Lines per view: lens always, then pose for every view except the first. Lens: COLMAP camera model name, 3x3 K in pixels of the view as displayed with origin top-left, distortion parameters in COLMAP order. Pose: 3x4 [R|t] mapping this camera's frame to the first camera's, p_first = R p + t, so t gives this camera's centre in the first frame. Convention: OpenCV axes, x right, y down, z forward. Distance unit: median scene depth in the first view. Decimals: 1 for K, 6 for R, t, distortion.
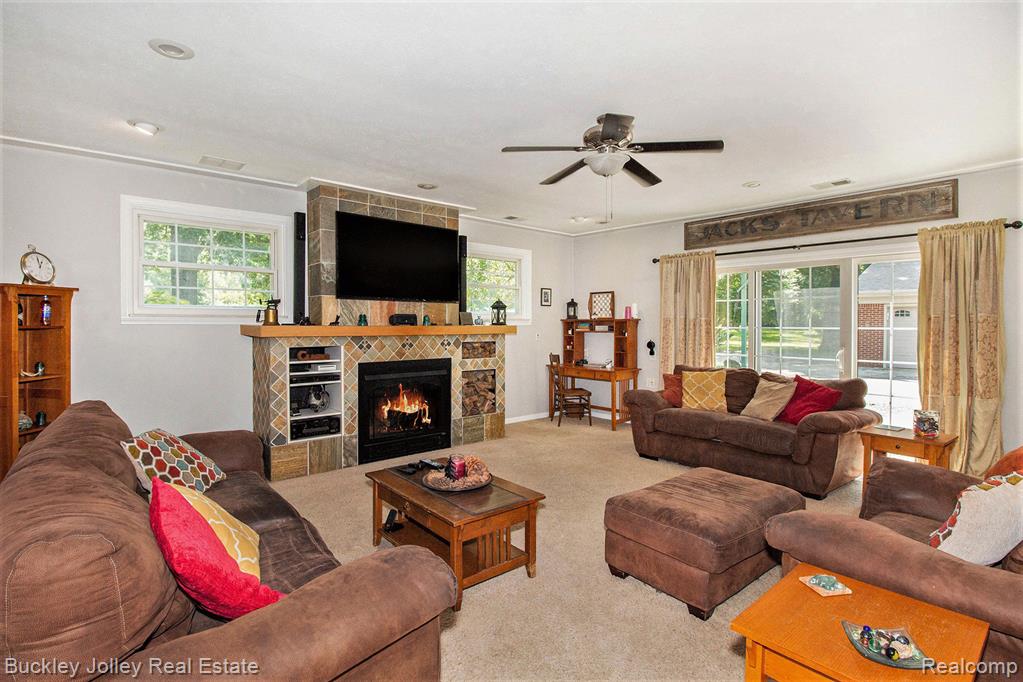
lens RADIAL K [[500.4, 0, 512.1], [0, 500.4, 337.7], [0, 0, 1]] dist [-0.011488, -0.003428]
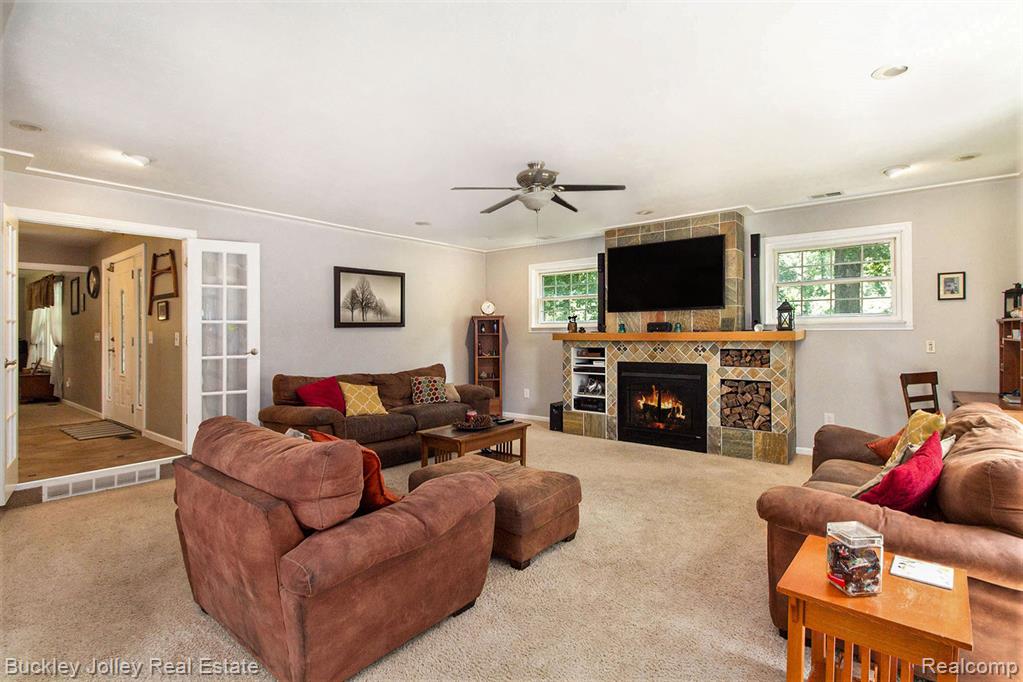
lens RADIAL K [[500.4, 0, 510.5], [0, 500.4, 335.1], [0, 0, 1]] dist [-0.011488, -0.003428]
pose [[0.167277, -0.000069, -0.985910, 0.830390], [-0.016861, 0.999854, -0.002931, -0.008596], [0.985766, 0.017114, 0.167252, 0.455883]]
